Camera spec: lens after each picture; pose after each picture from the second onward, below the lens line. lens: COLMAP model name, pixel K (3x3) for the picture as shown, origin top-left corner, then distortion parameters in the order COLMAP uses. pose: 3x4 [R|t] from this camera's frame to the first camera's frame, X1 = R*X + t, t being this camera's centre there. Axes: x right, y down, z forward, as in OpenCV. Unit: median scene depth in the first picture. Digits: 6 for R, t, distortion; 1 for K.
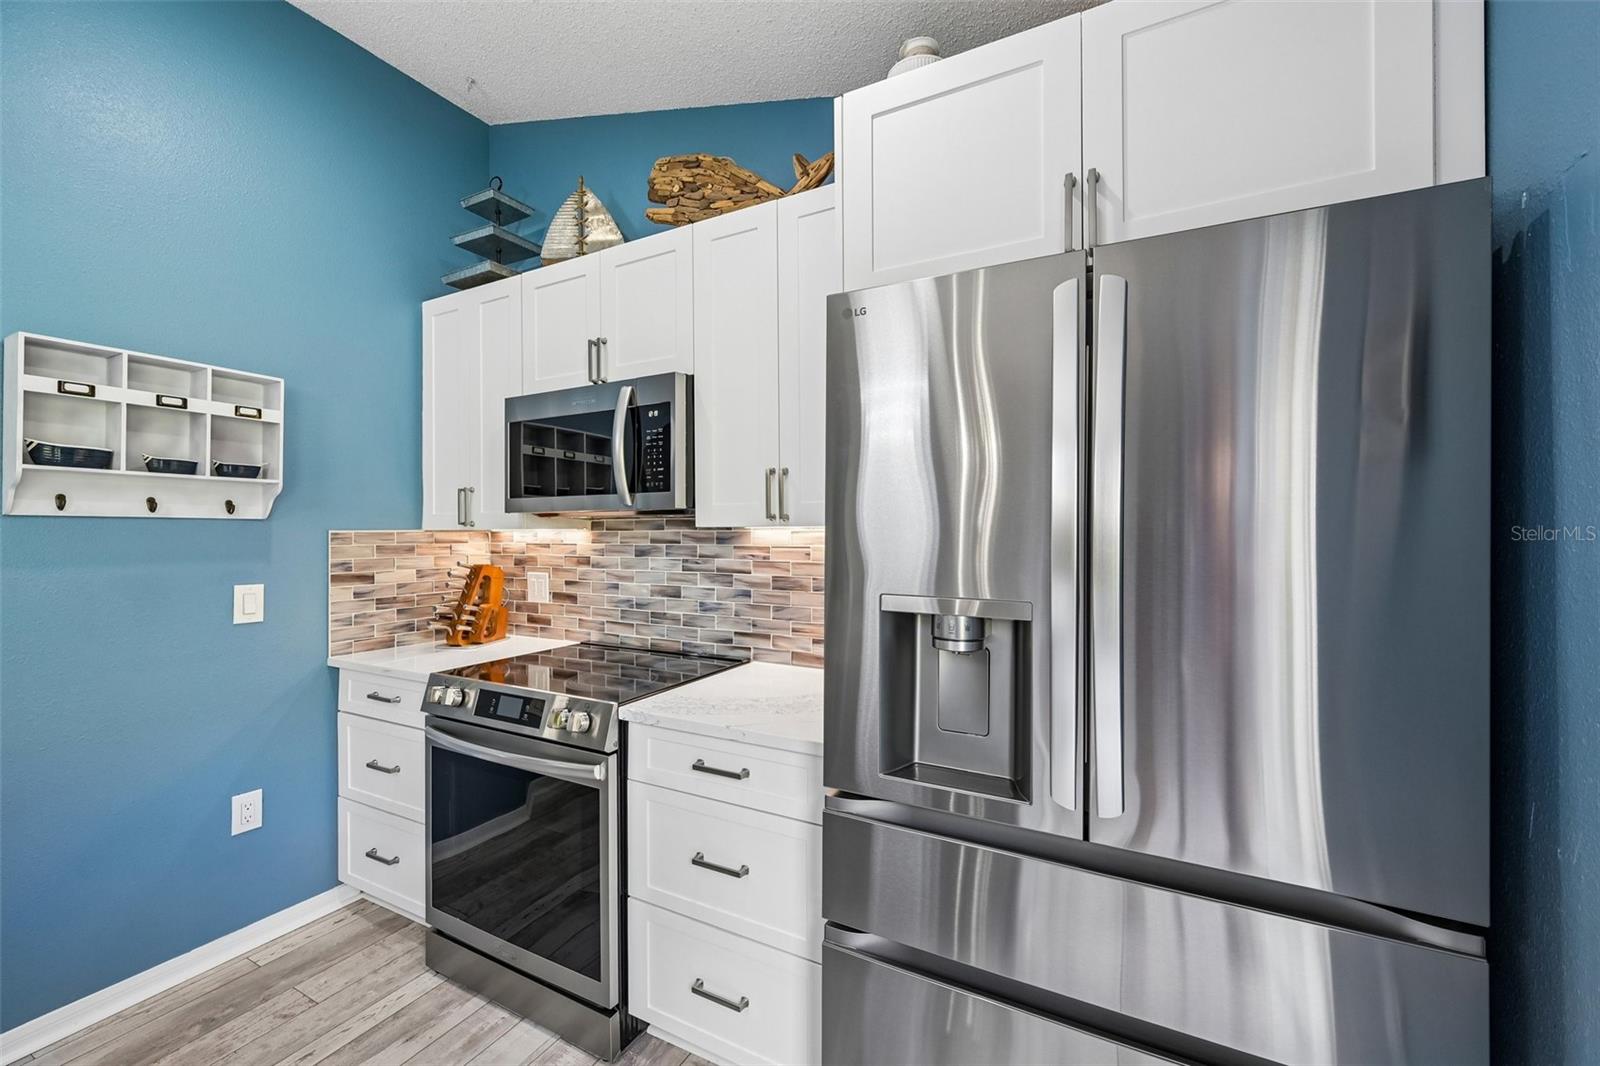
lens RADIAL K [[641.7, 0, 804.4], [0, 641.7, 532.1], [0, 0, 1]] dist [0.000021, -0.000058]
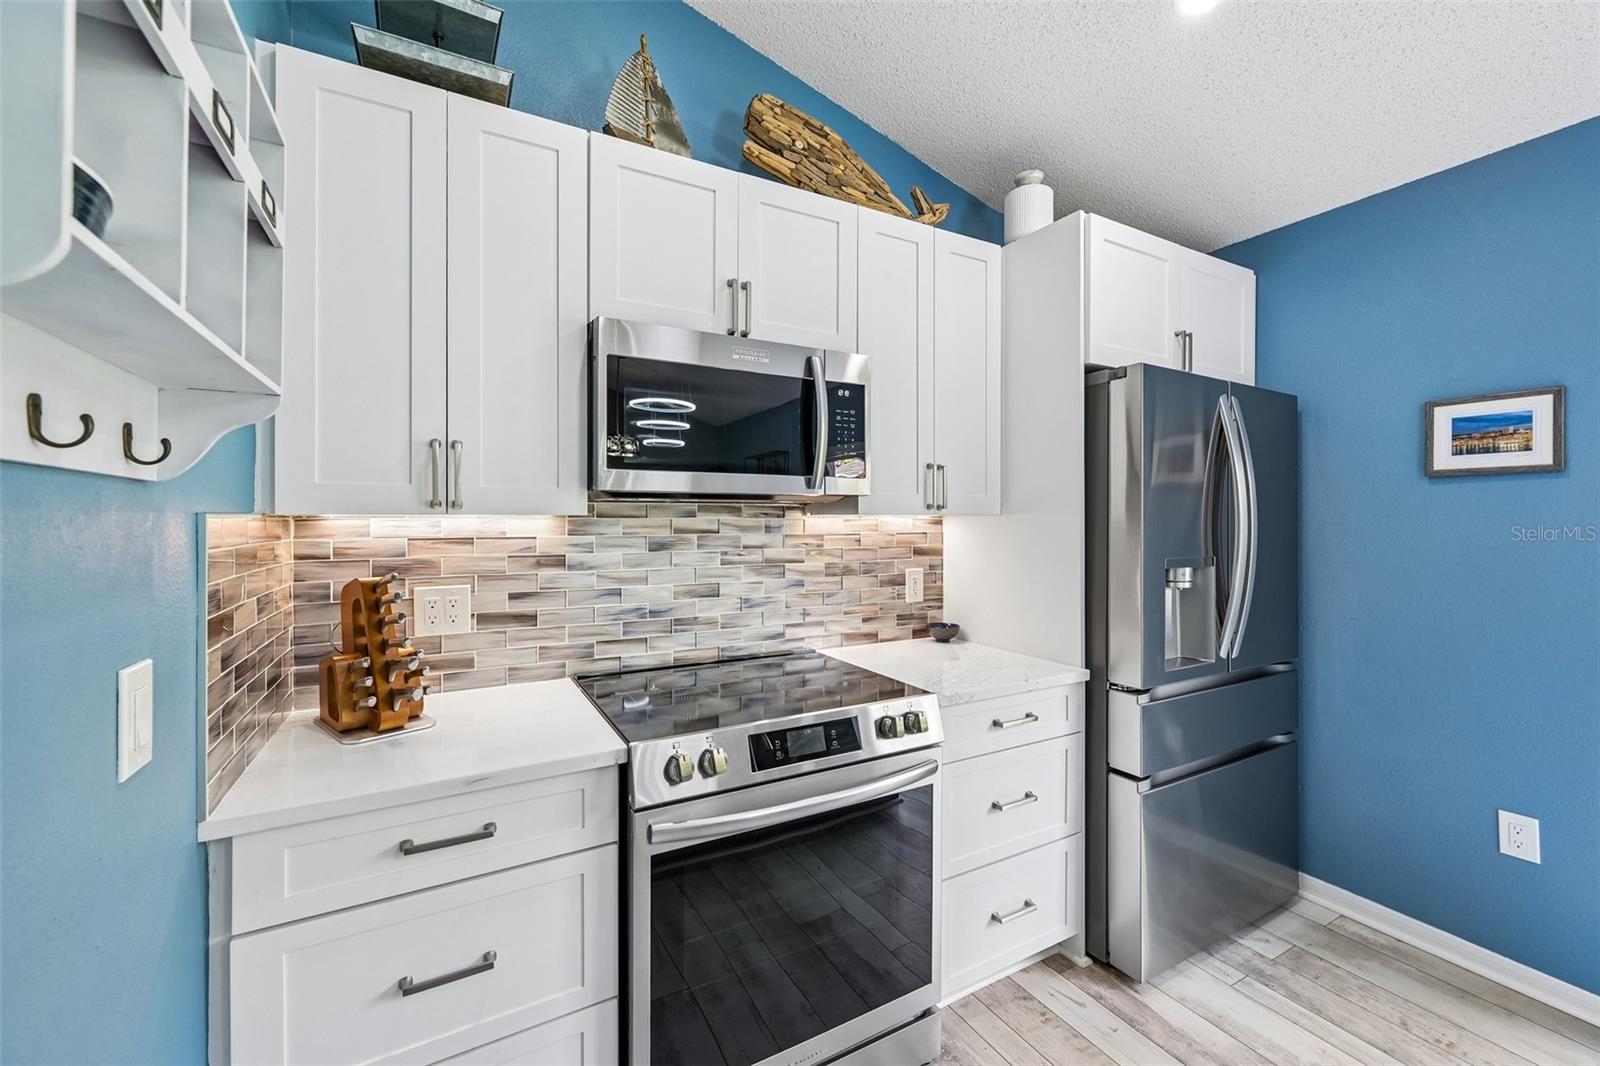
lens RADIAL K [[641.7, 0, 804.4], [0, 641.7, 532.1], [0, 0, 1]] dist [0.000021, -0.000058]
pose [[0.540167, -0.009911, 0.841499, -0.908535], [0.002328, 0.999944, 0.010282, 0.007744], [-0.841554, -0.003595, 0.540160, 0.463860]]
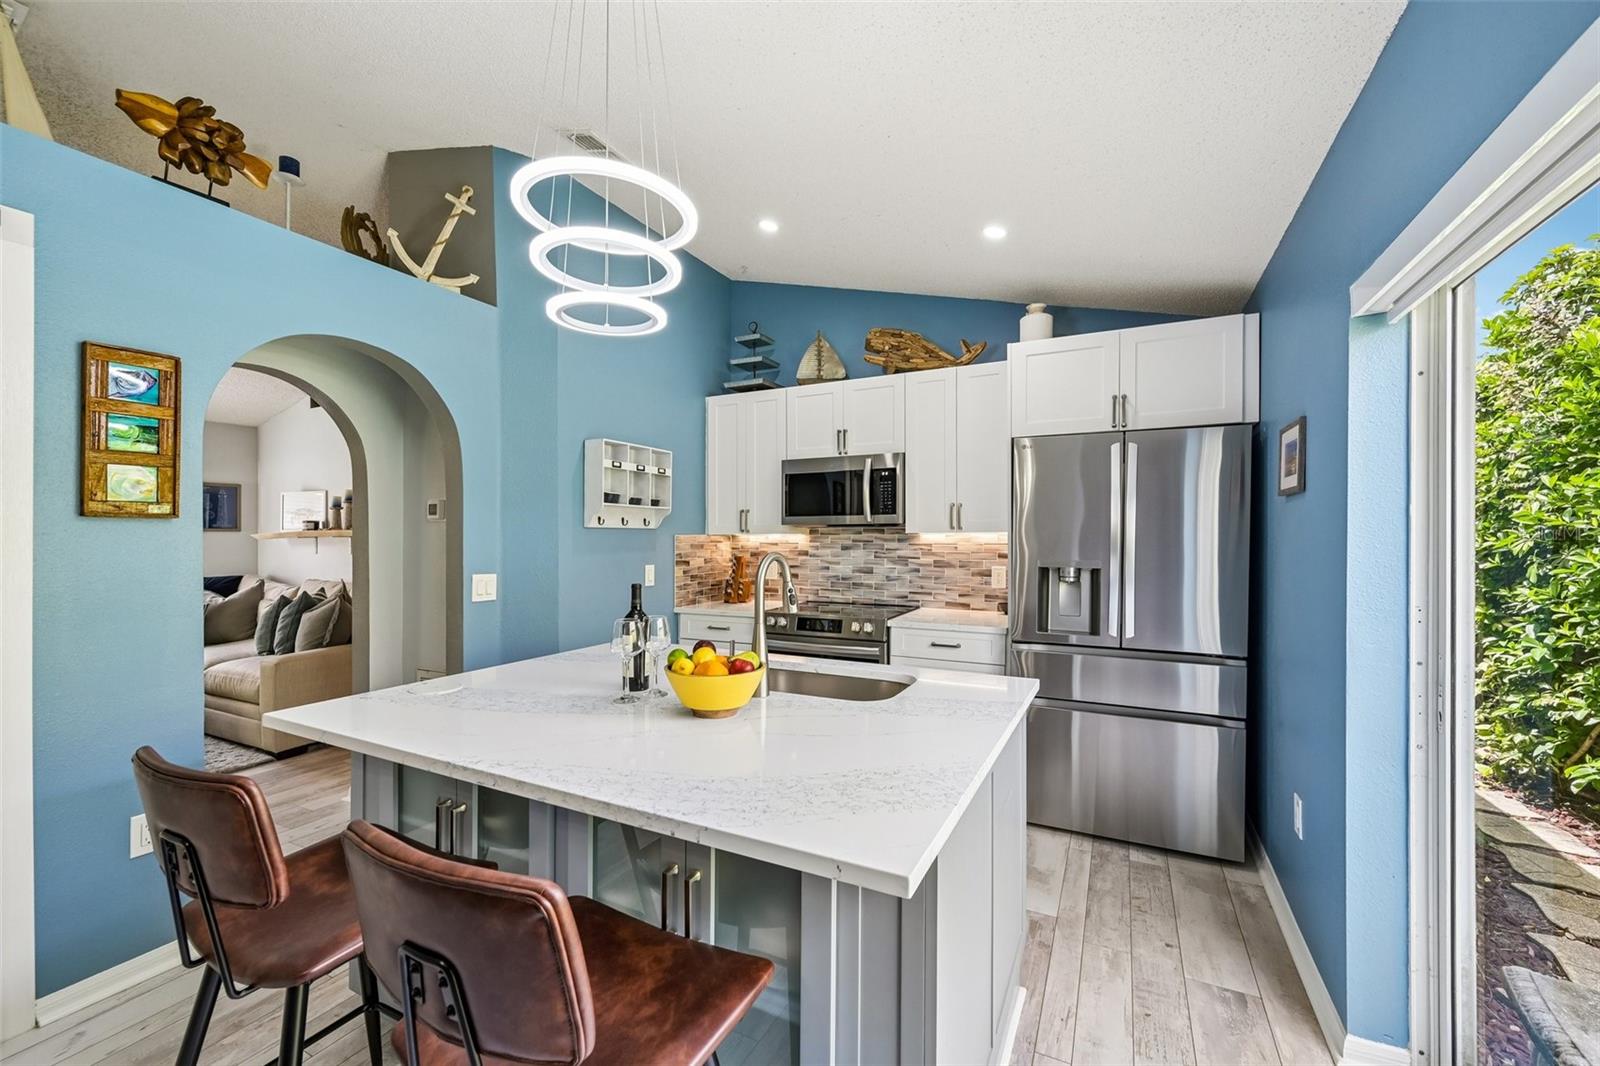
lens RADIAL K [[648.2, 0, 803.4], [0, 648.2, 551.5], [0, 0, 1]] dist [0.000745, 0.000180]
pose [[0.999485, -0.001058, 0.032086, -0.464640], [0.000348, 0.999755, 0.022123, 0.003814], [-0.032102, -0.022100, 0.999240, -0.794437]]
